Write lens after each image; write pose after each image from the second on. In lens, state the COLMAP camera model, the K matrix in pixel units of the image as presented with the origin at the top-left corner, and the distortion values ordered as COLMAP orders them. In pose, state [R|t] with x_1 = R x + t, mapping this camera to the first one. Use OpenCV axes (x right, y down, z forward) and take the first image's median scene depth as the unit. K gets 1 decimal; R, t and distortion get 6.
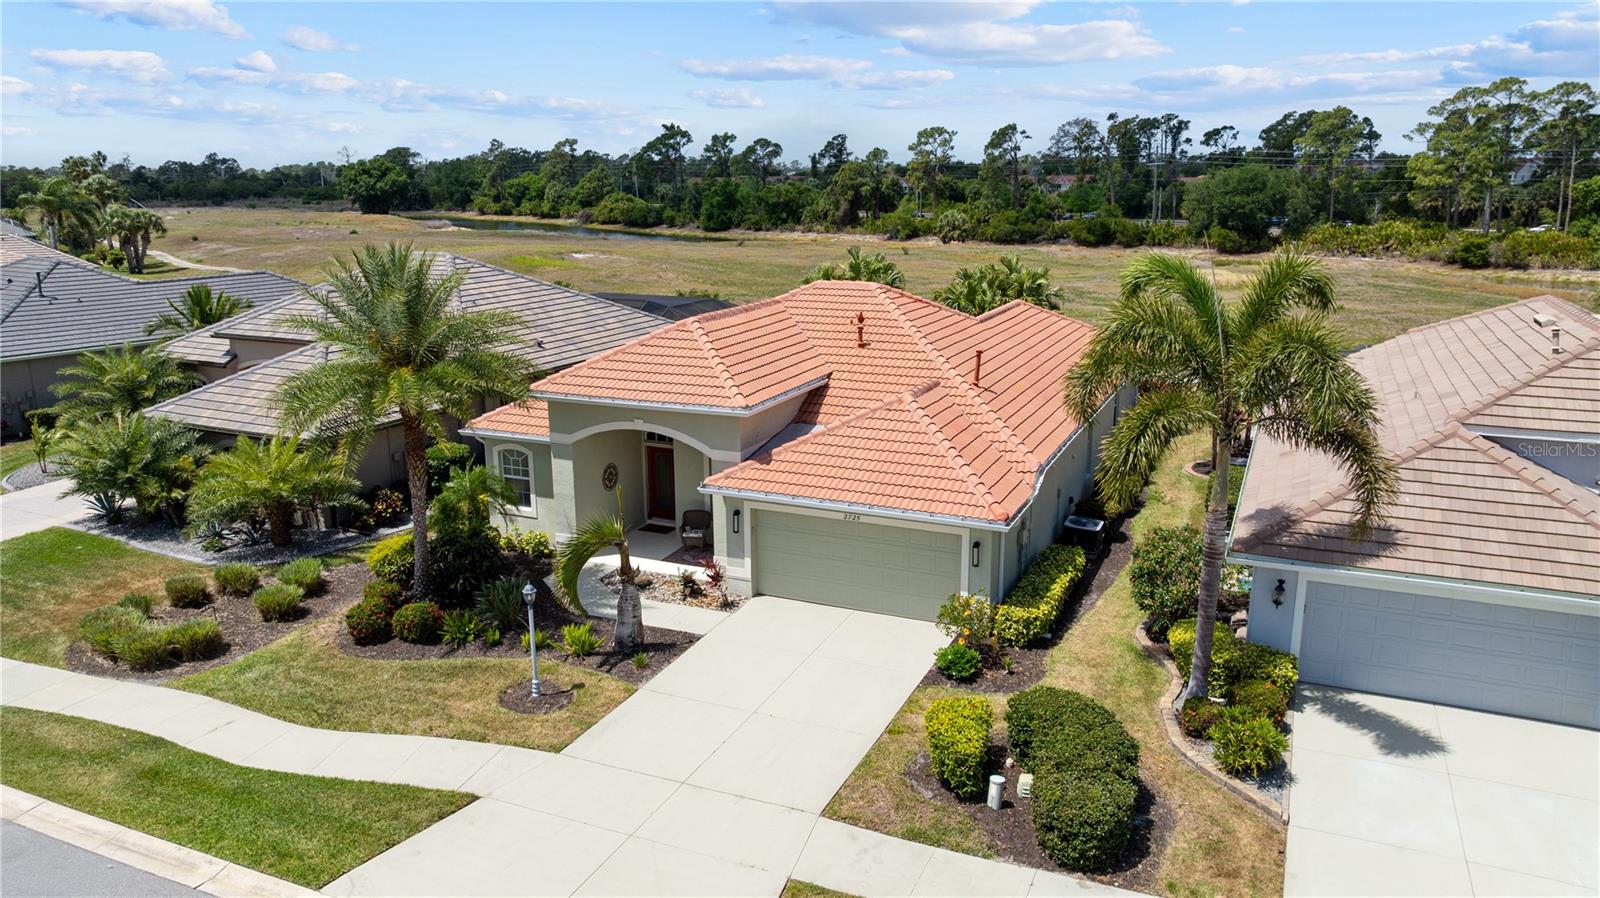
lens RADIAL K [[1124.5, 0, 800.0], [0, 1124.5, 449.0], [0, 0, 1]] dist [-0.010302, 0.006354]
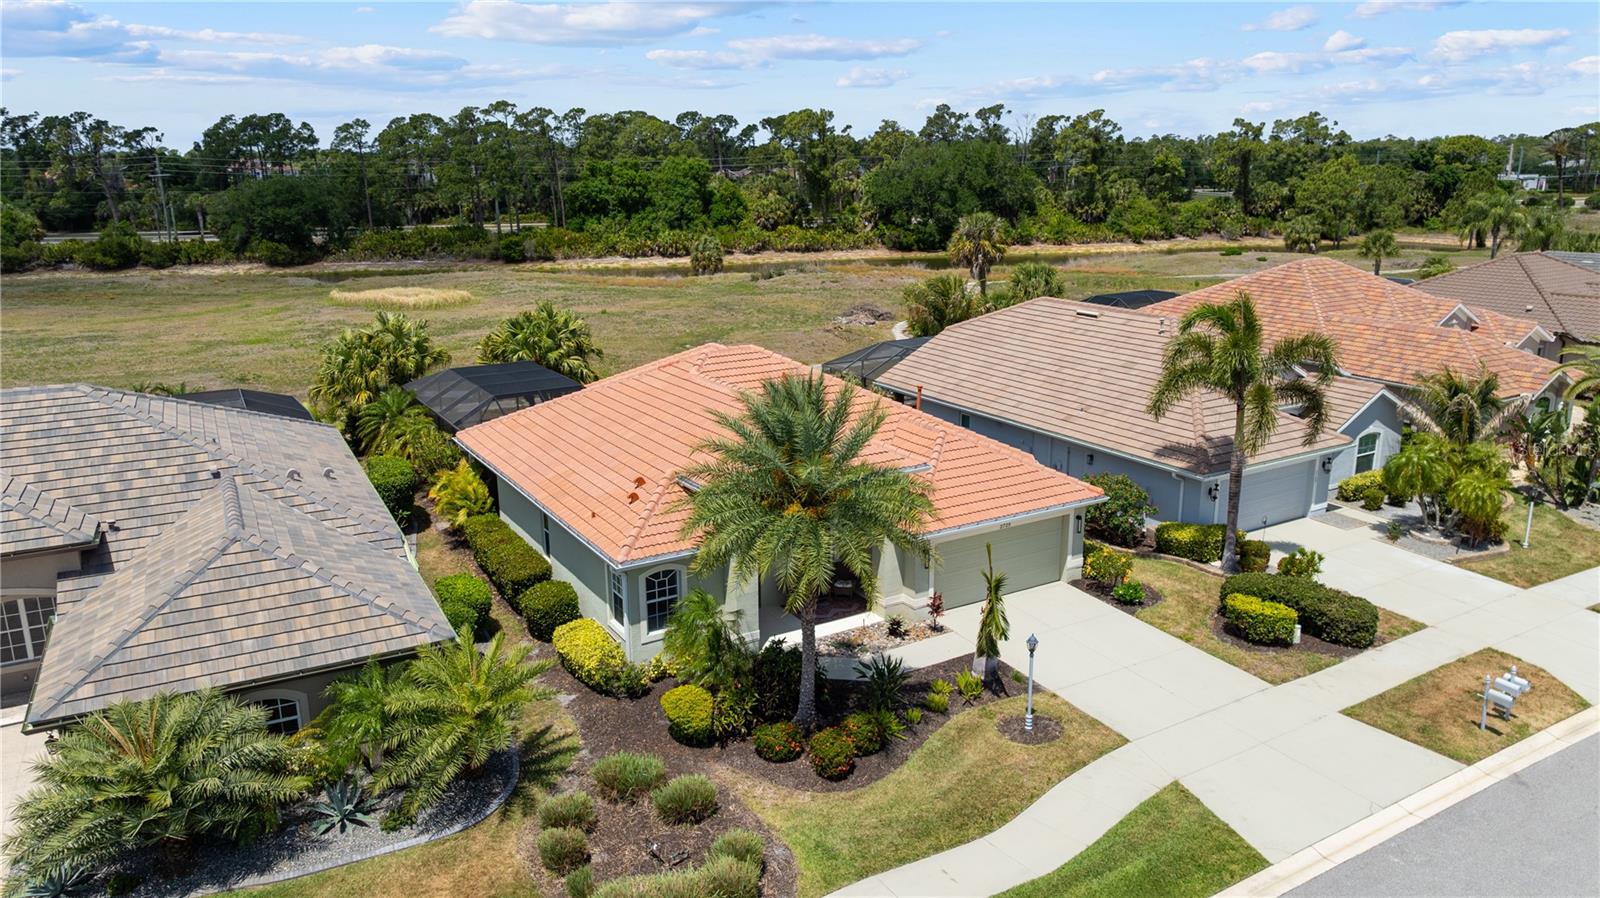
lens RADIAL K [[1124.5, 0, 800.0], [0, 1124.5, 449.0], [0, 0, 1]] dist [-0.010302, 0.006354]
pose [[0.569837, -0.209714, 0.794547, -0.182824], [0.202896, 0.972858, 0.111265, -0.036429], [-0.796316, 0.097807, 0.596921, 0.066131]]
